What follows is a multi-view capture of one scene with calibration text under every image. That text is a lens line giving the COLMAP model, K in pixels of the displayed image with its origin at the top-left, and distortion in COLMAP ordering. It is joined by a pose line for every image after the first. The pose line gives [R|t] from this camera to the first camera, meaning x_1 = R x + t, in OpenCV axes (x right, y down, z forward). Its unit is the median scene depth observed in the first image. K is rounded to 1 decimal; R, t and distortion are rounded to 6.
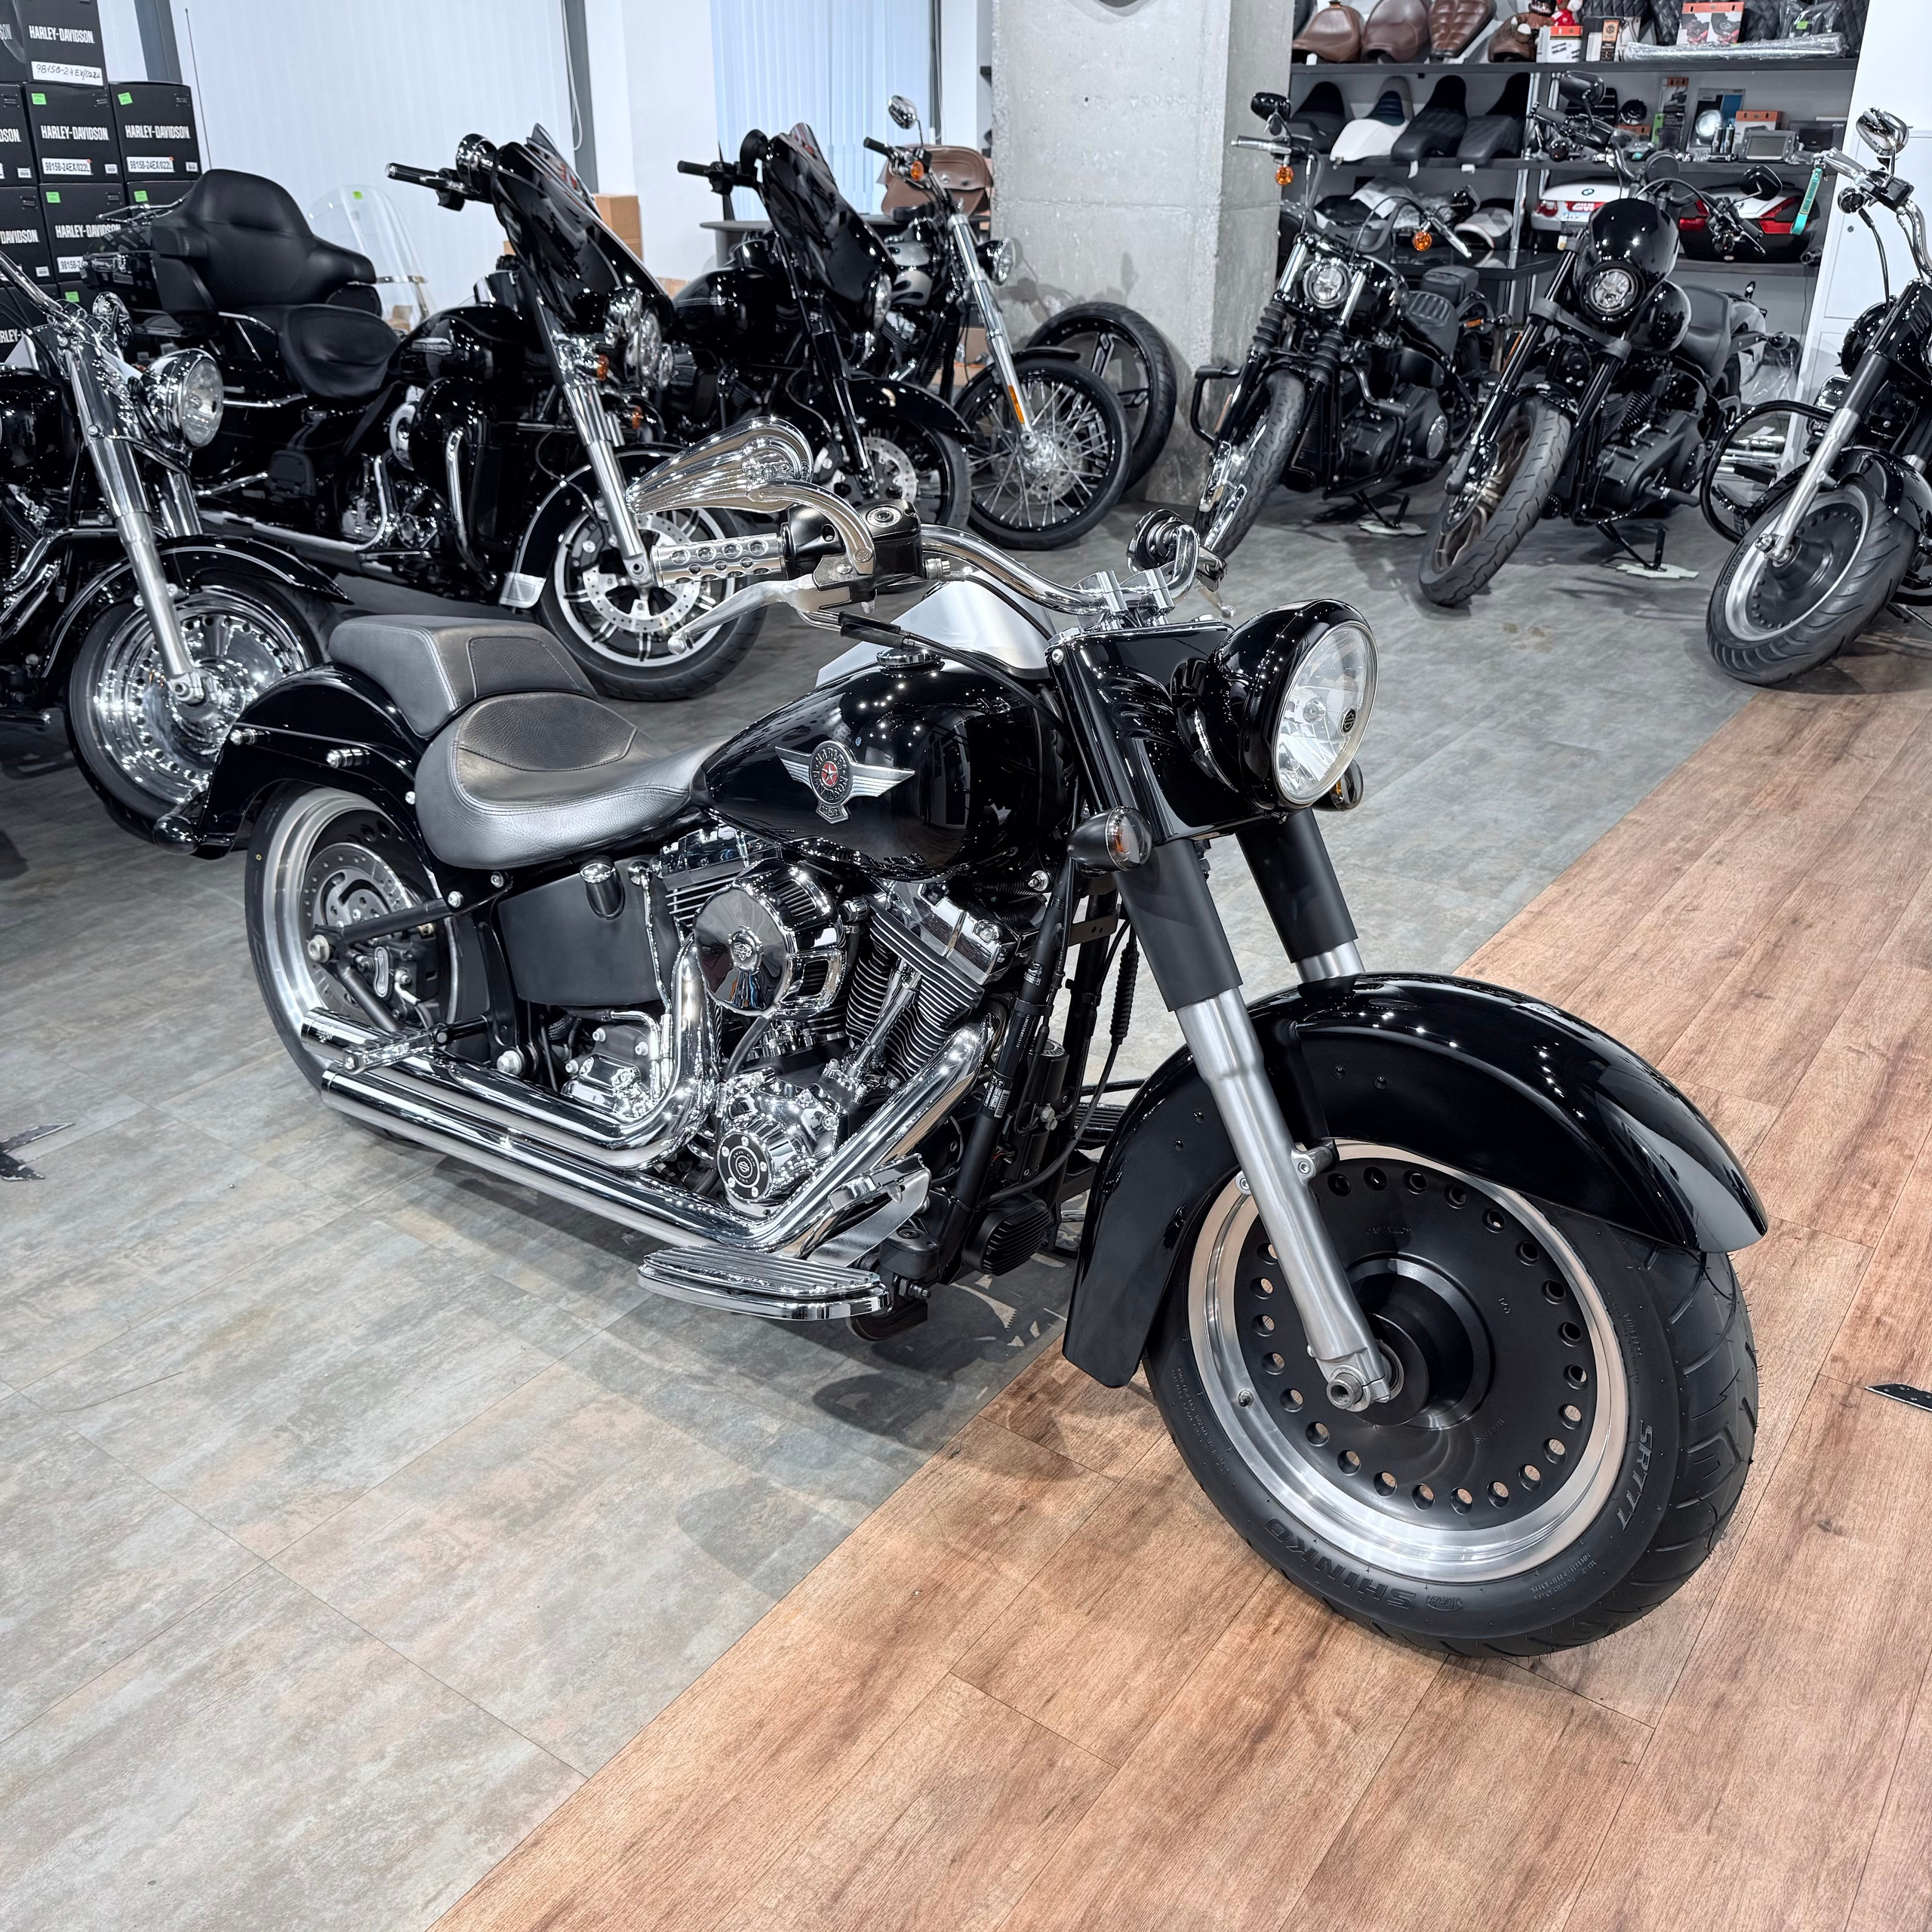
lens RADIAL K [[1788.9, 0, 964.4], [0, 1788.9, 971.4], [0, 0, 1]] dist [0.143346, -0.285832]
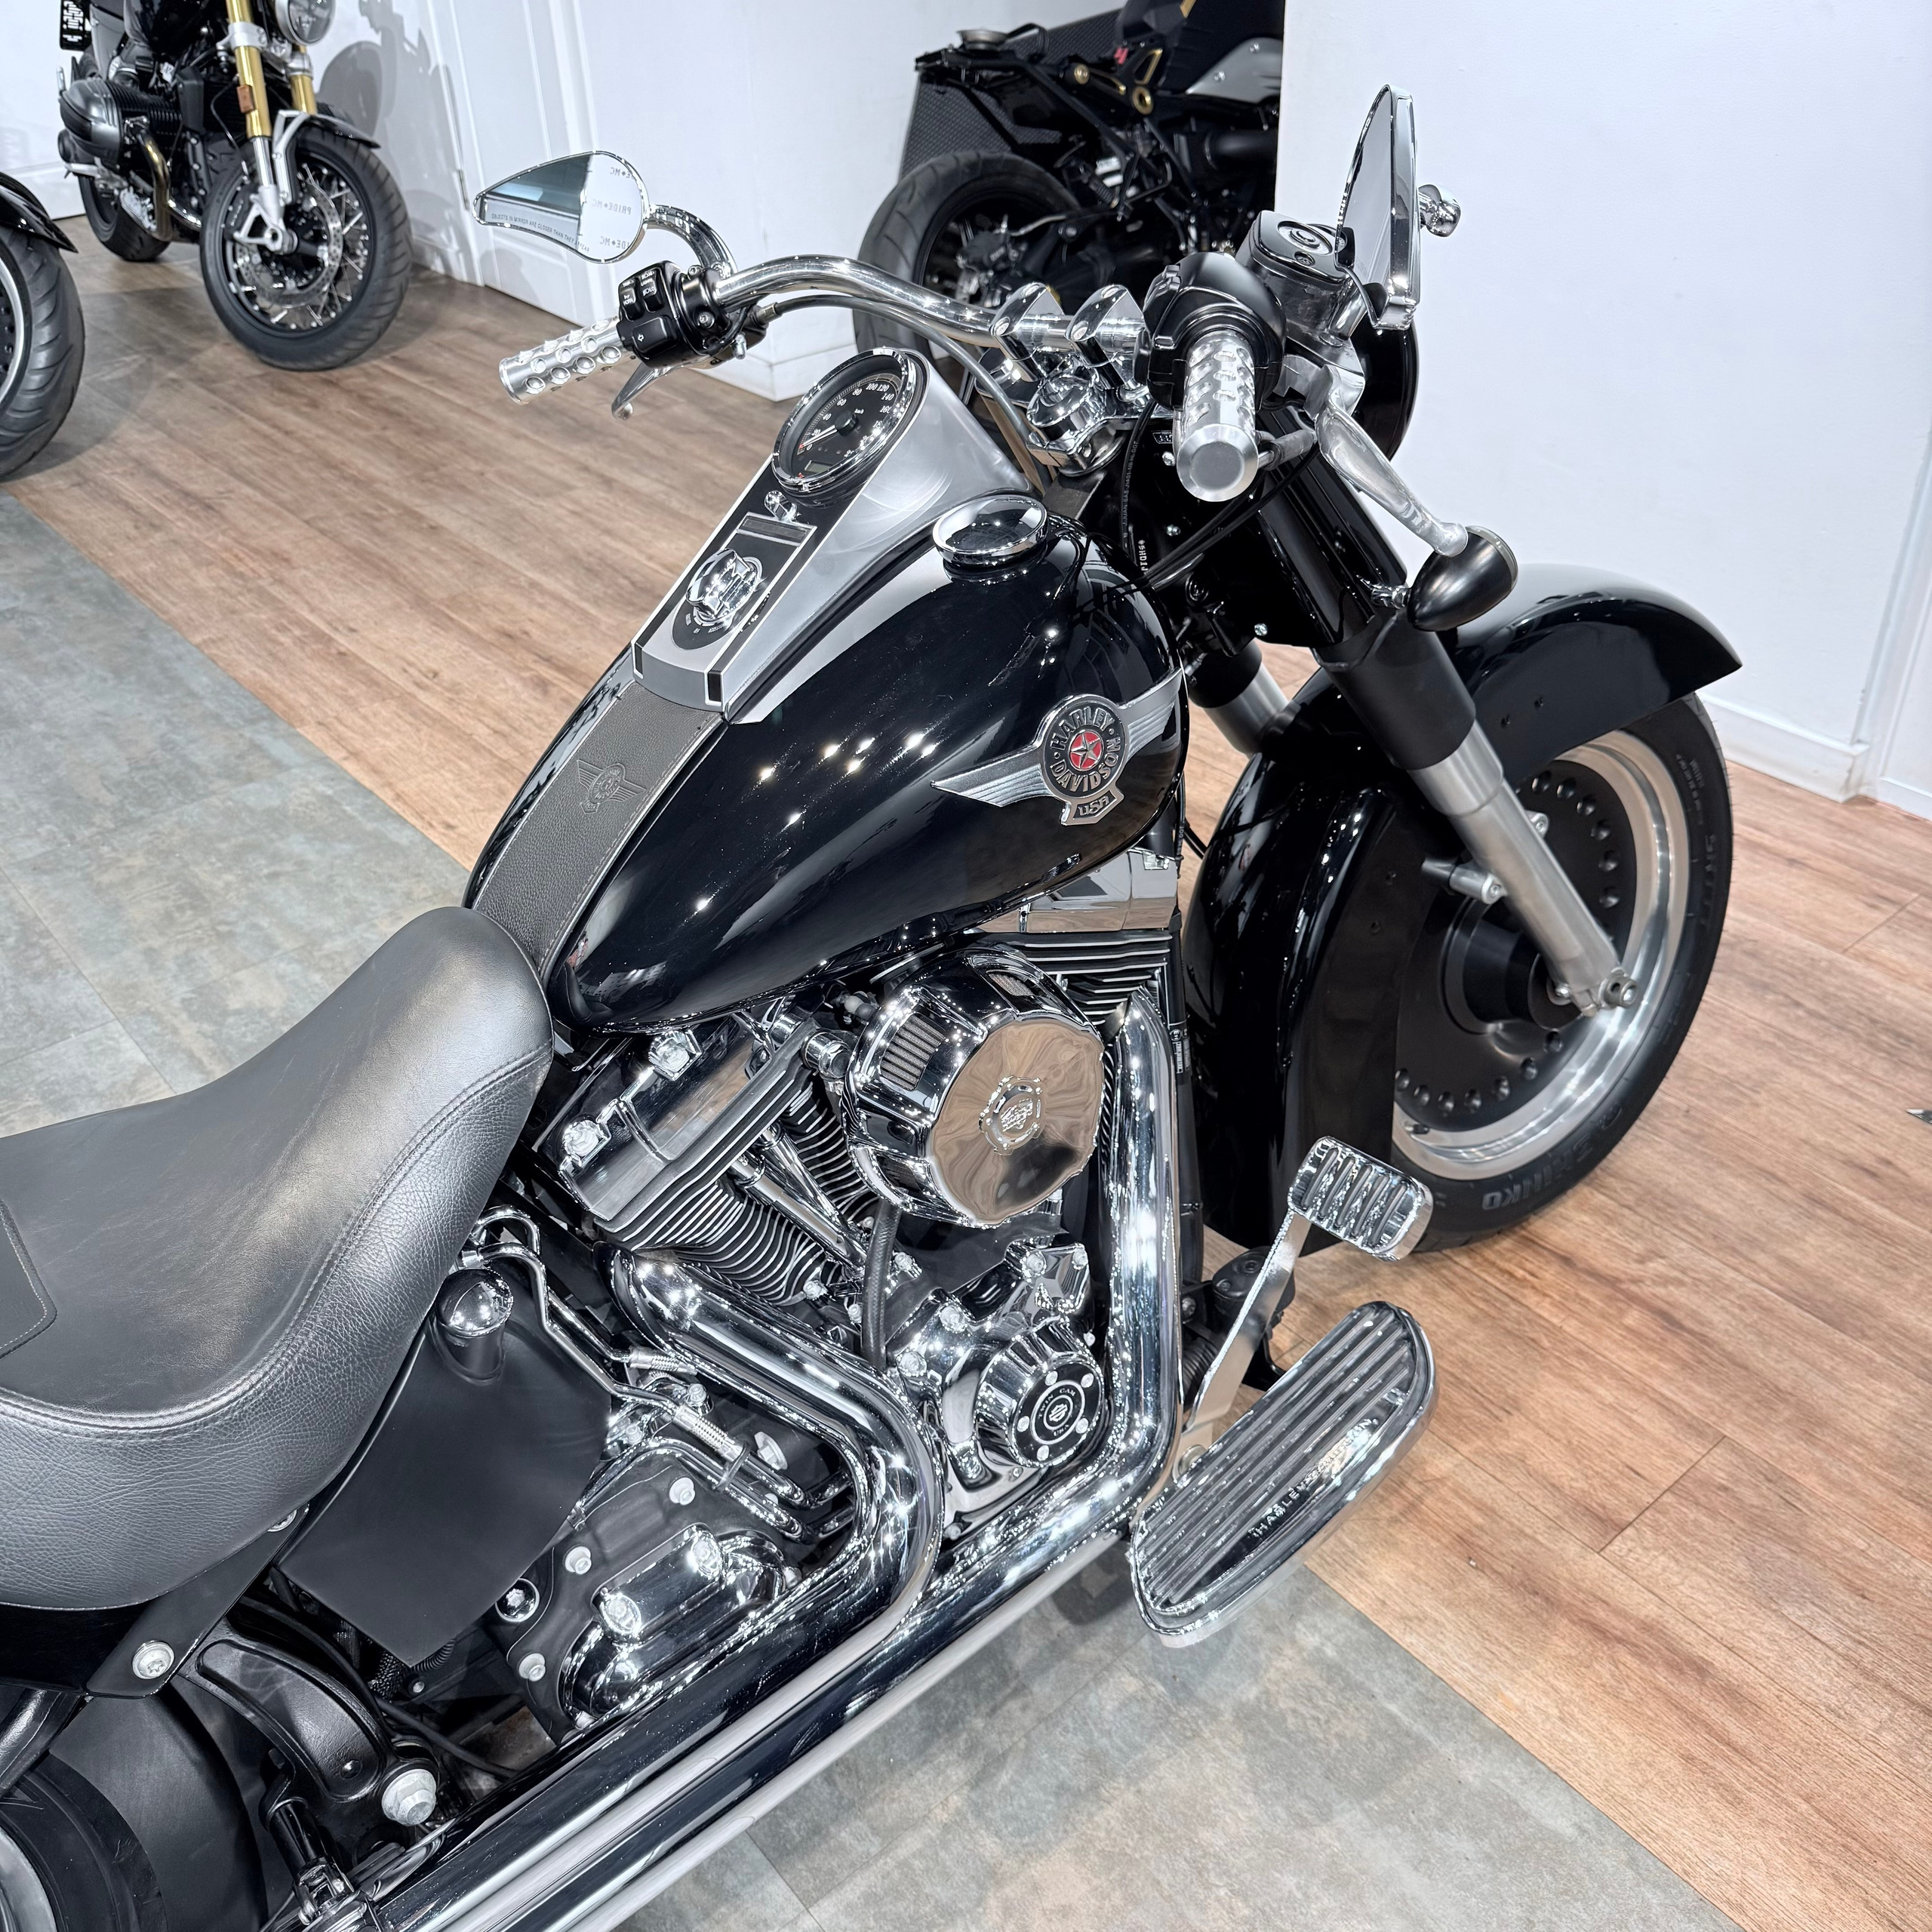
lens RADIAL K [[1831.2, 0, 956.0], [0, 1831.2, 961.9], [0, 0, 1]] dist [0.067886, -0.131513]
pose [[0.254136, -0.552007, 0.794168, -0.476508], [0.455625, 0.792633, 0.405139, -0.250099], [-0.853124, 0.258883, 0.452945, 0.604425]]
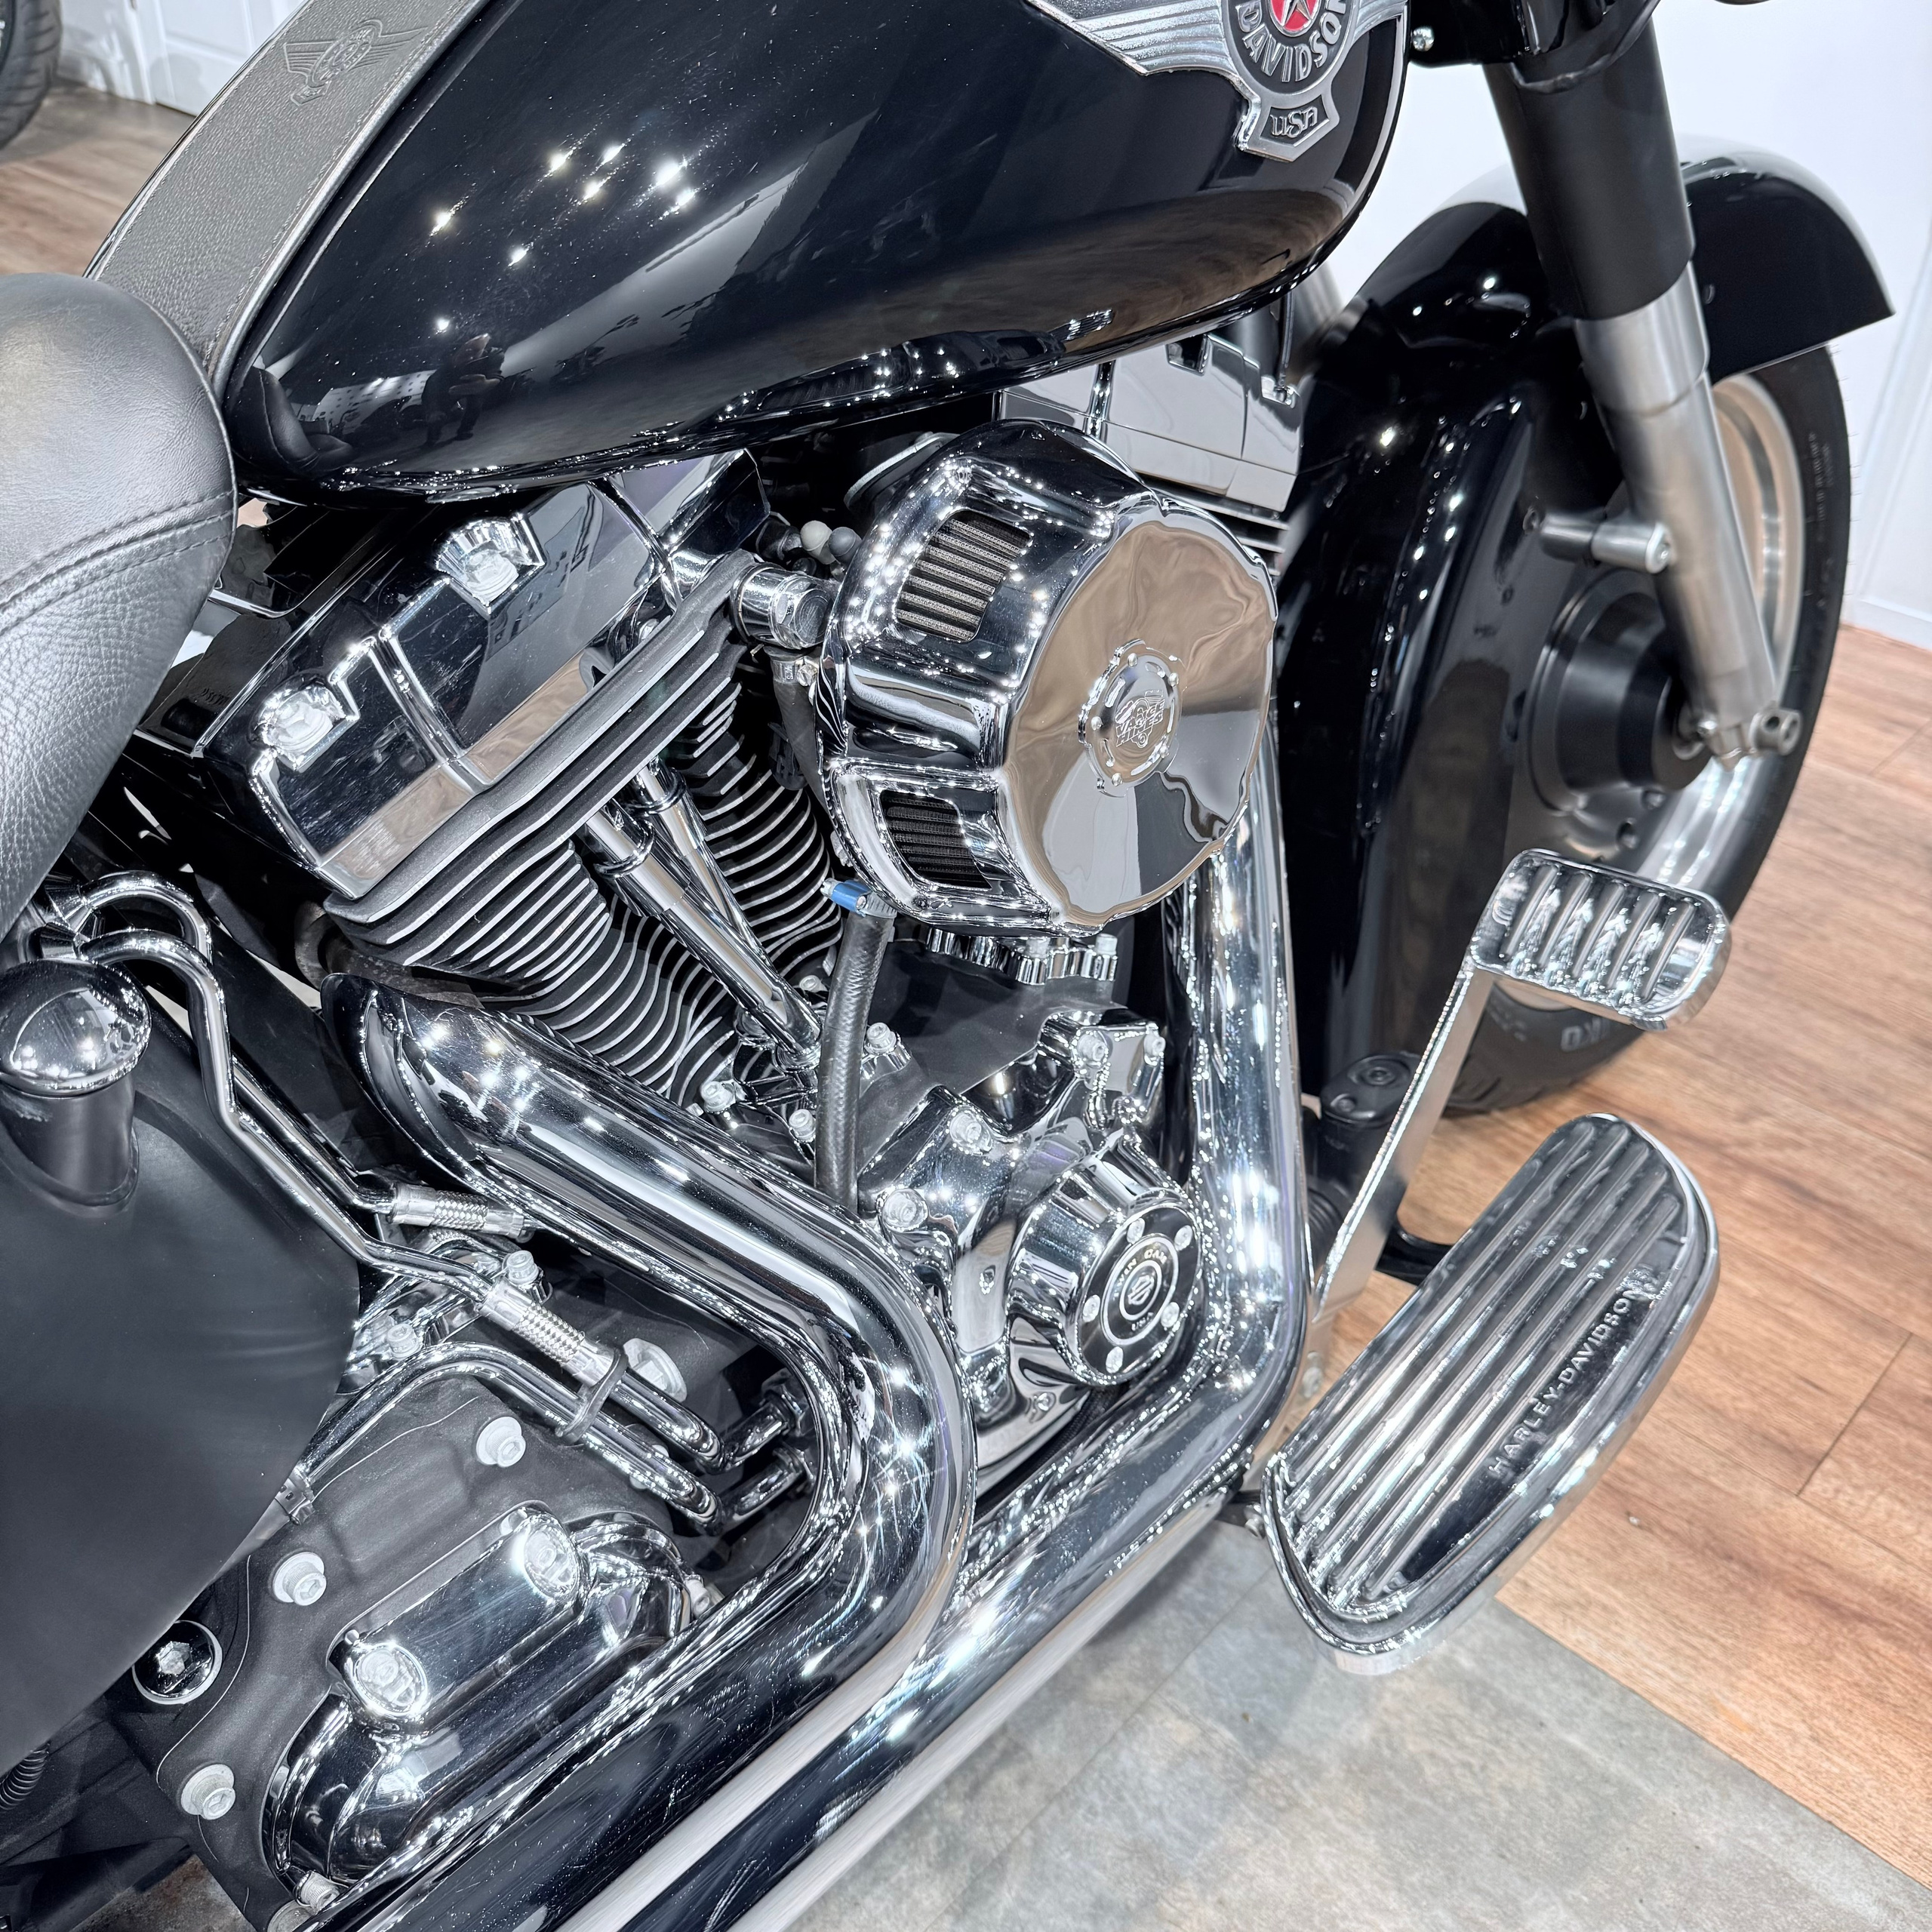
lens RADIAL K [[1849.3, 0, 958.7], [0, 1849.3, 970.1], [0, 0, 1]] dist [0.005713, -0.021450]
pose [[0.125550, -0.550487, 0.825349, -0.348037], [0.391778, 0.791825, 0.468532, -0.116268], [-0.911453, 0.264530, 0.315083, 0.774572]]
